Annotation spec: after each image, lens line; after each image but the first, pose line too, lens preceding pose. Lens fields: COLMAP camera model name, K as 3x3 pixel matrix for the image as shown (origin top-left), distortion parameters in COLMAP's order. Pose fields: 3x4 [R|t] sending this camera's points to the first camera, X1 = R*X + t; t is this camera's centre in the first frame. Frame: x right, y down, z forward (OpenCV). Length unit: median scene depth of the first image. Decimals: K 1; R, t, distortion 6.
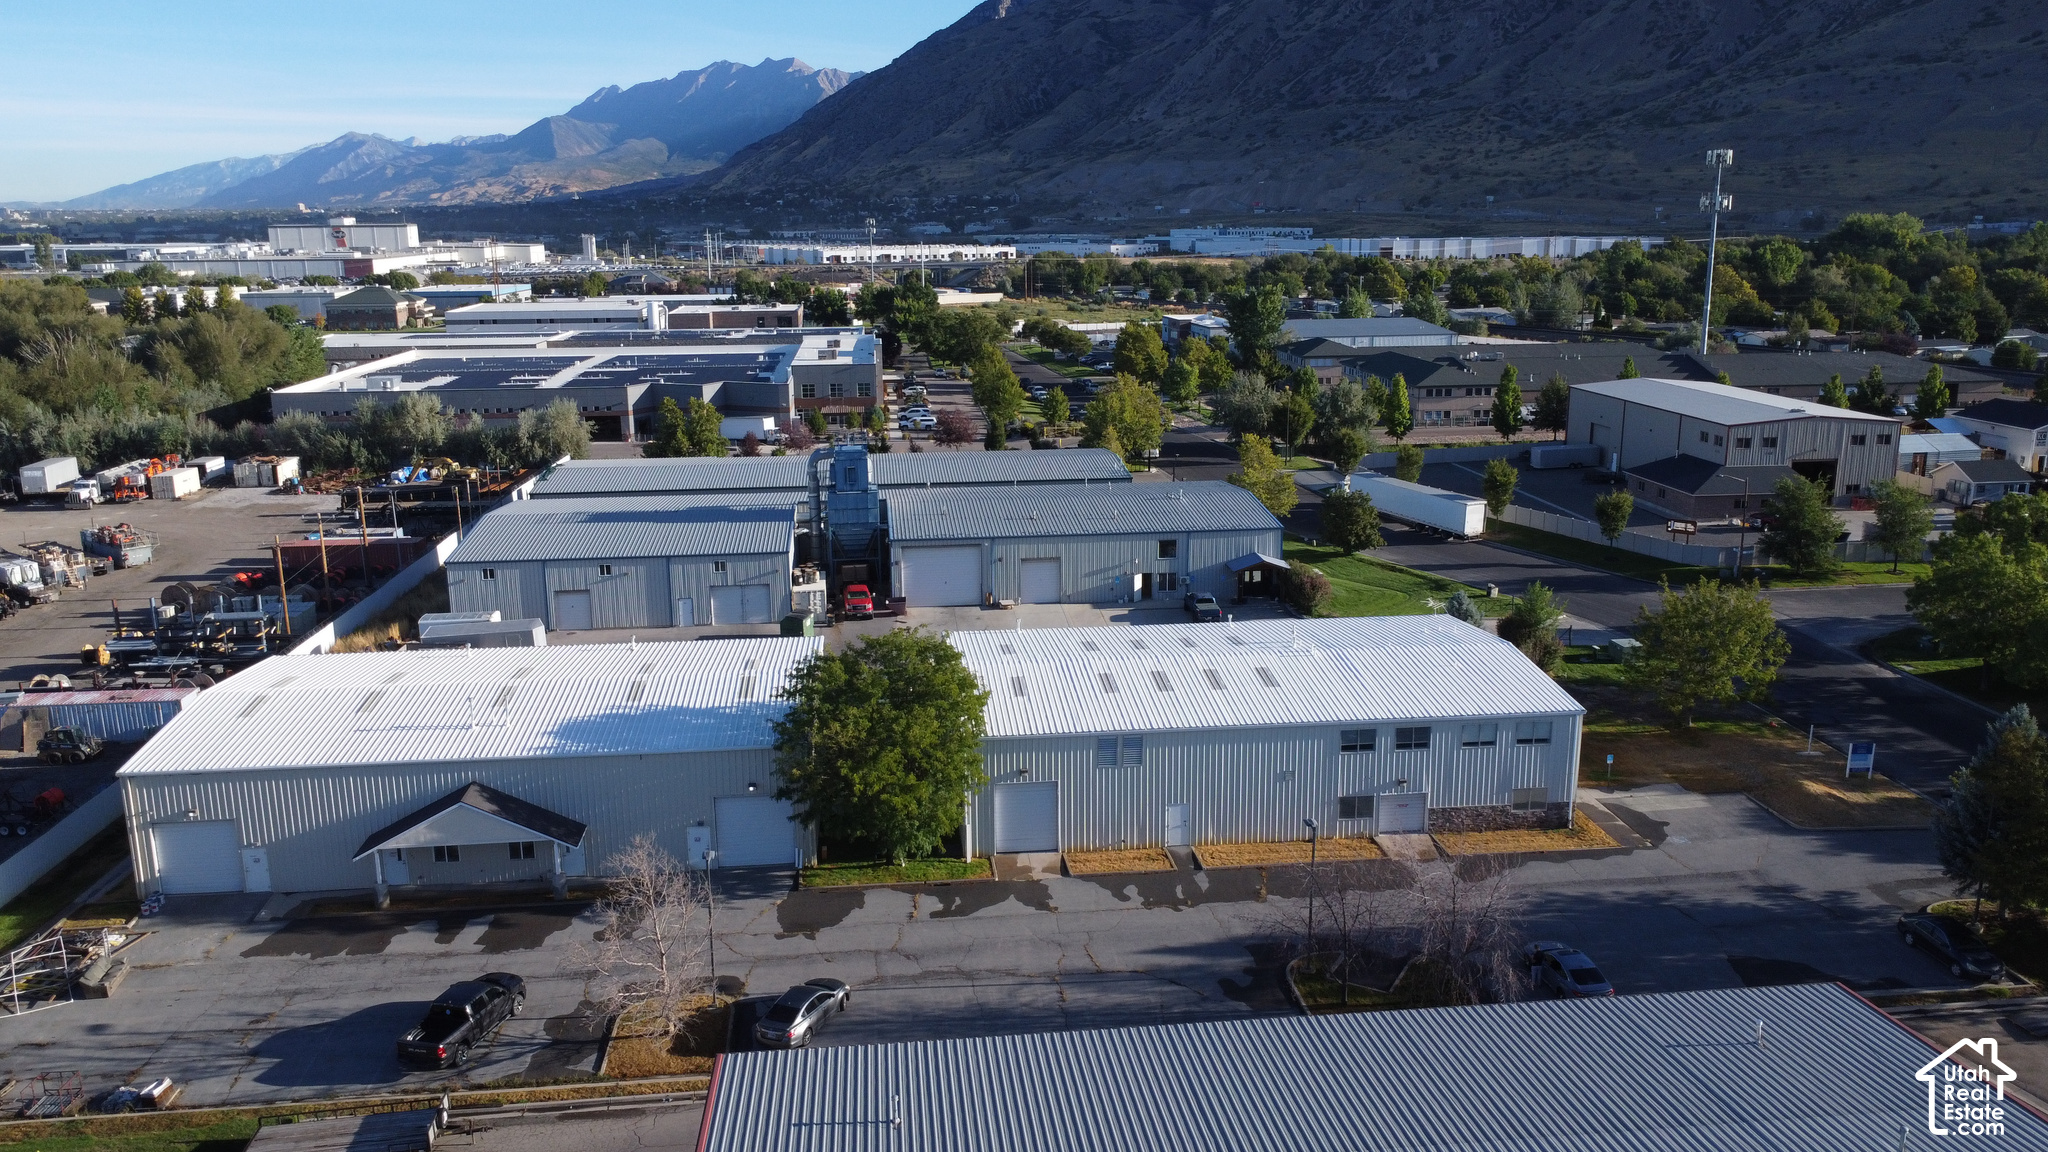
lens RADIAL K [[1528.0, 0, 1033.8], [0, 1528.0, 574.8], [0, 0, 1]] dist [0.008455, -0.008007]
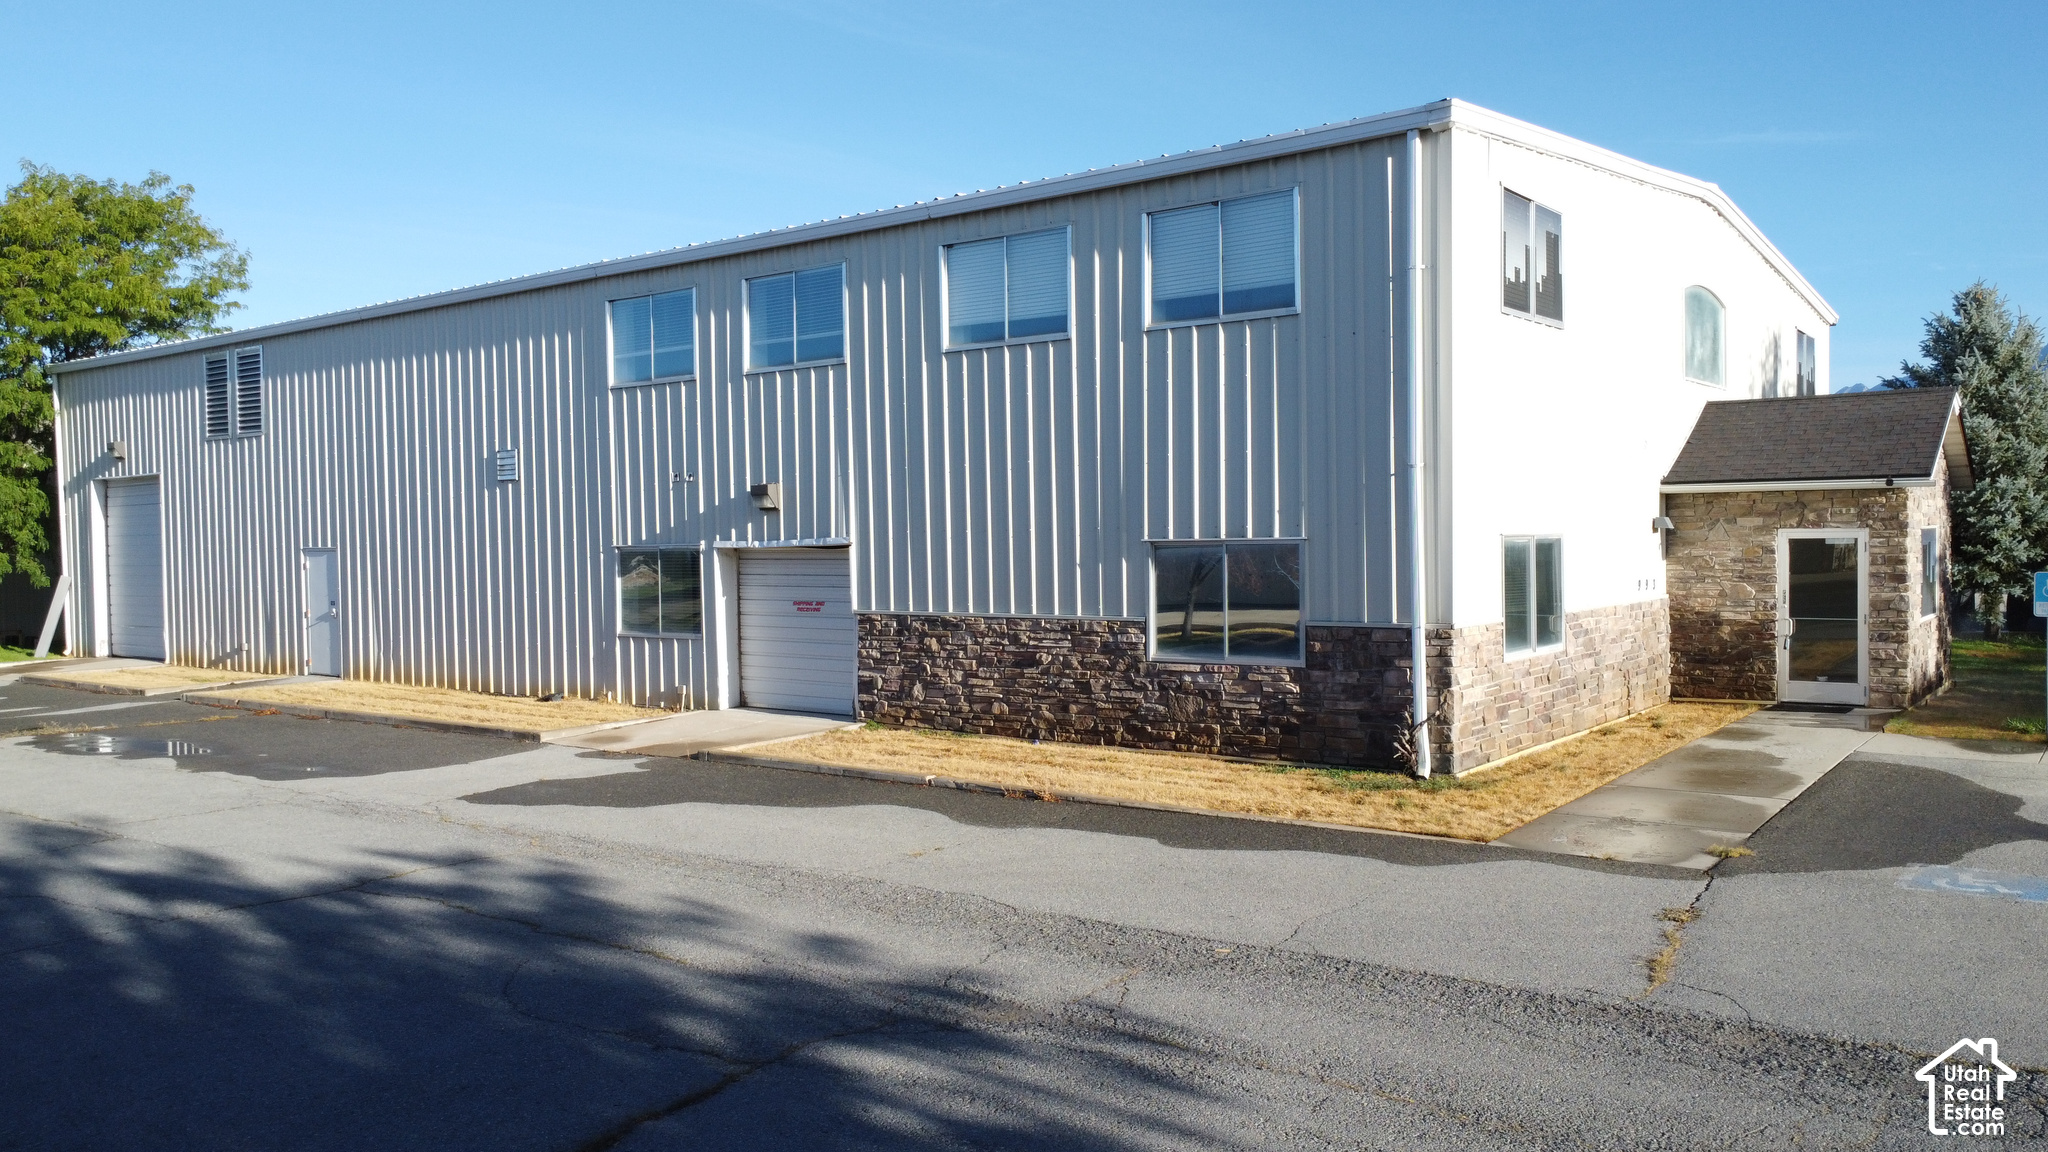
lens RADIAL K [[1528.0, 0, 1032.1], [0, 1528.0, 576.3], [0, 0, 1]] dist [0.008455, -0.008007]
pose [[0.730733, 0.015781, -0.682481, 0.283915], [-0.147529, 0.979759, -0.135304, 0.111695], [0.666532, 0.199557, 0.718270, 0.532729]]
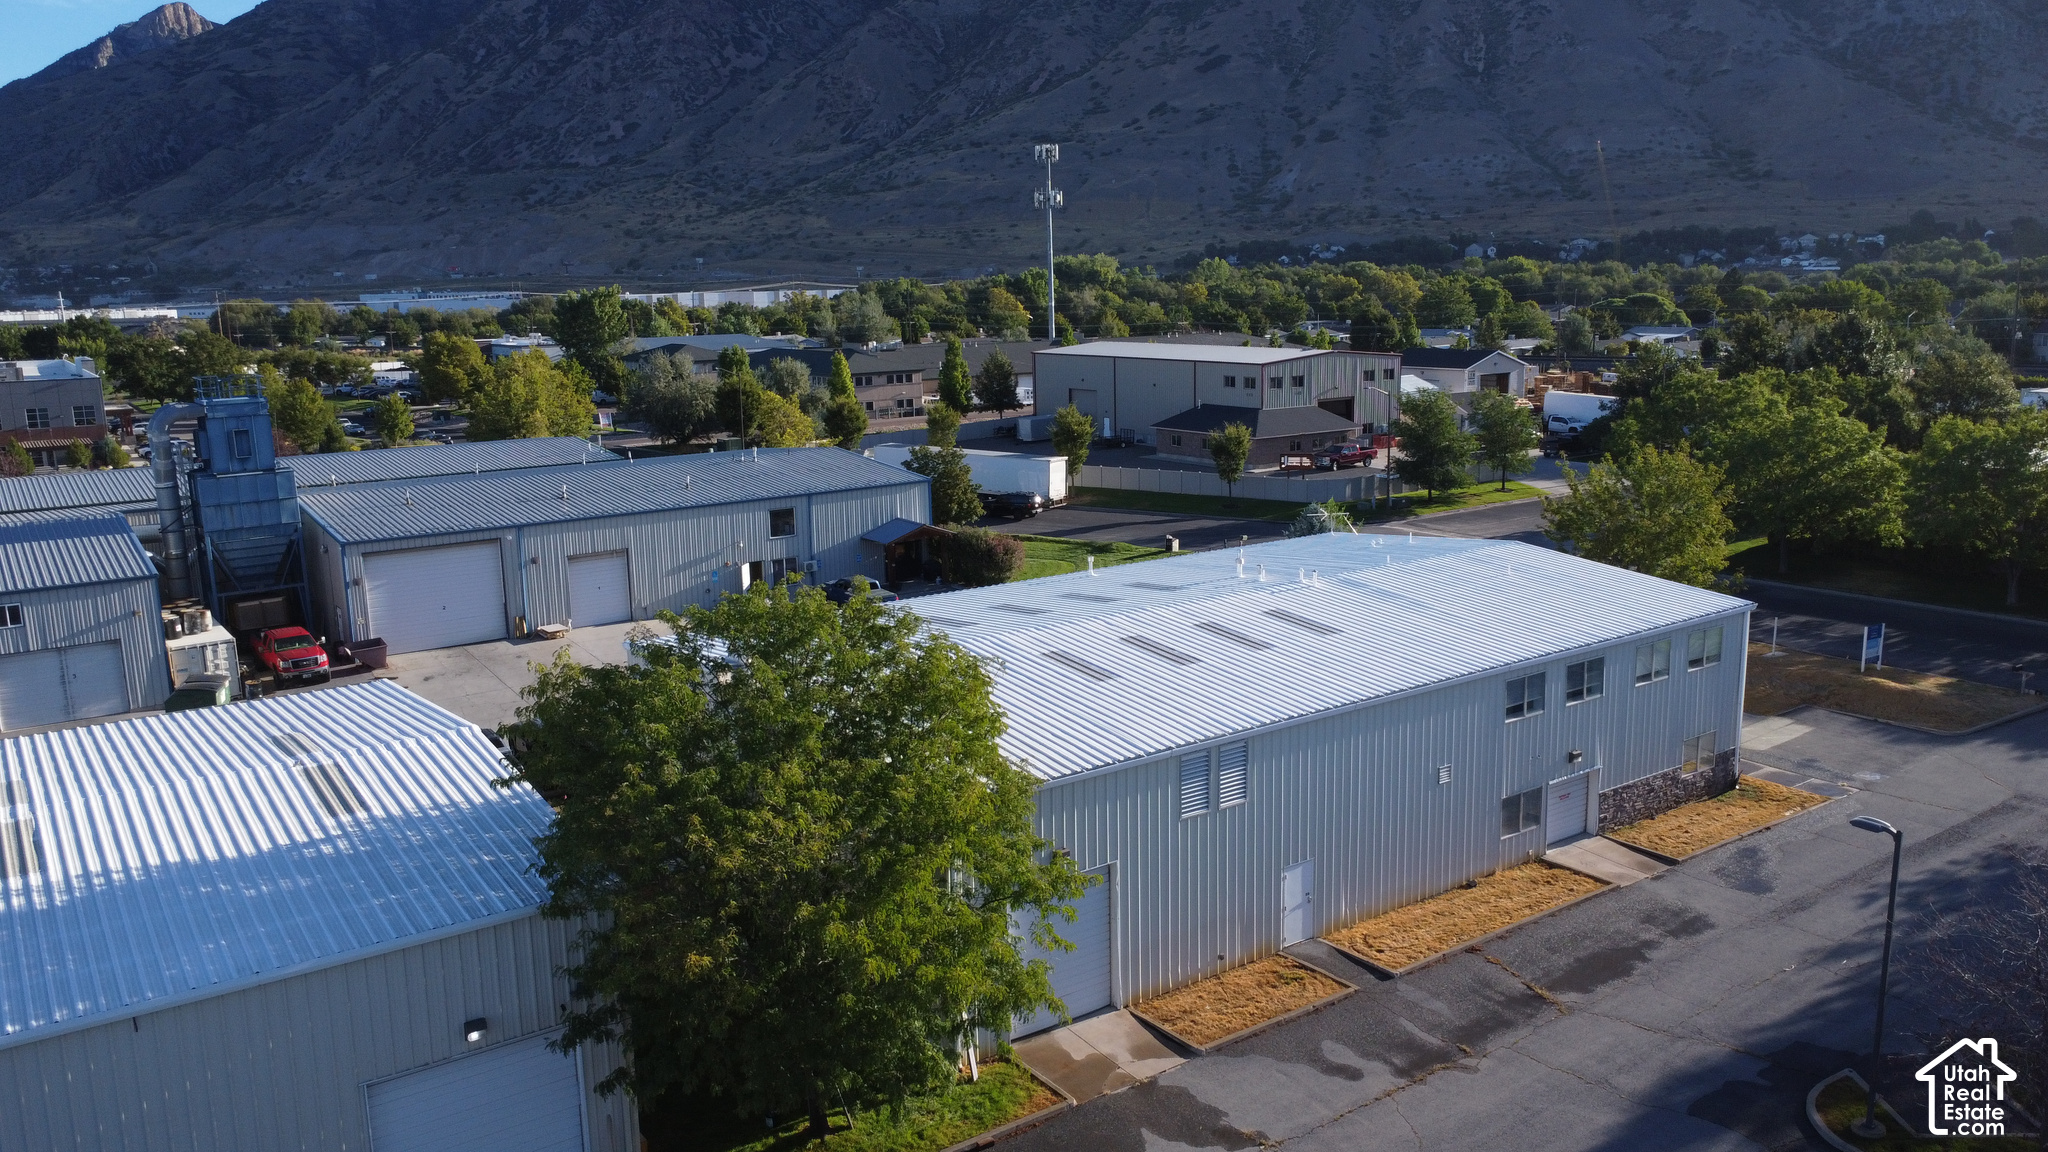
lens RADIAL K [[1528.0, 0, 1033.6], [0, 1528.0, 574.8], [0, 0, 1]] dist [0.008455, -0.008007]
pose [[0.873380, -0.102202, 0.476195, -0.139288], [0.124523, 0.992096, -0.015461, 0.030300], [-0.470851, 0.072800, 0.879204, 0.357676]]
